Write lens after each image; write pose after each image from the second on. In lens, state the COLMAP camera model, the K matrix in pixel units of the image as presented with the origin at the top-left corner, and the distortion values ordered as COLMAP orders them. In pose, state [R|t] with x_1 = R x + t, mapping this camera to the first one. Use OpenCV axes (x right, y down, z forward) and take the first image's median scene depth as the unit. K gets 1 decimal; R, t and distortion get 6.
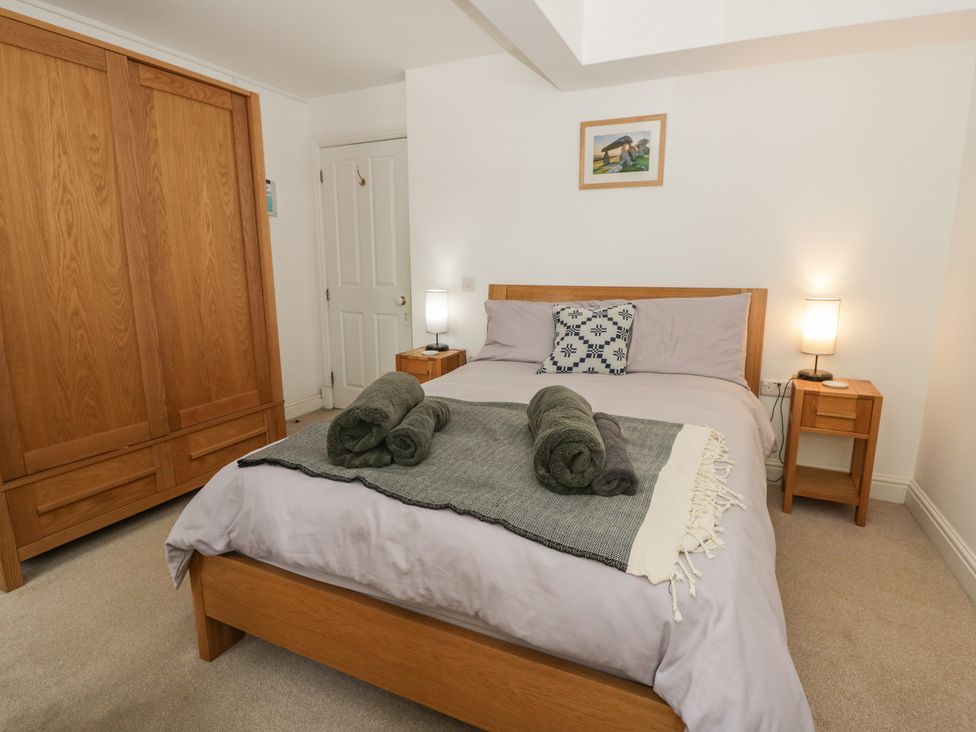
lens RADIAL K [[523.6, 0, 506.4], [0, 523.6, 358.0], [0, 0, 1]] dist [-0.000030, -0.011338]
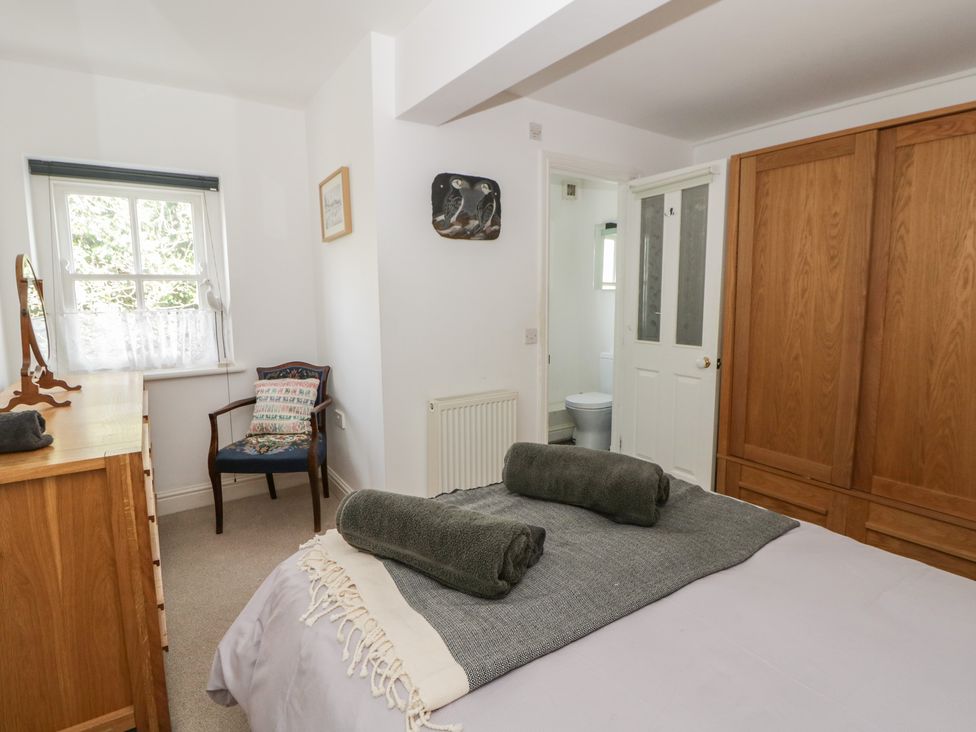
lens RADIAL K [[485.5, 0, 497.4], [0, 485.5, 361.0], [0, 0, 1]] dist [0.003633, -0.011224]
pose [[-0.507980, 0.107042, -0.854692, 0.543216], [-0.165382, 0.961668, 0.218733, -0.212127], [0.845343, 0.252462, -0.470805, 0.918224]]
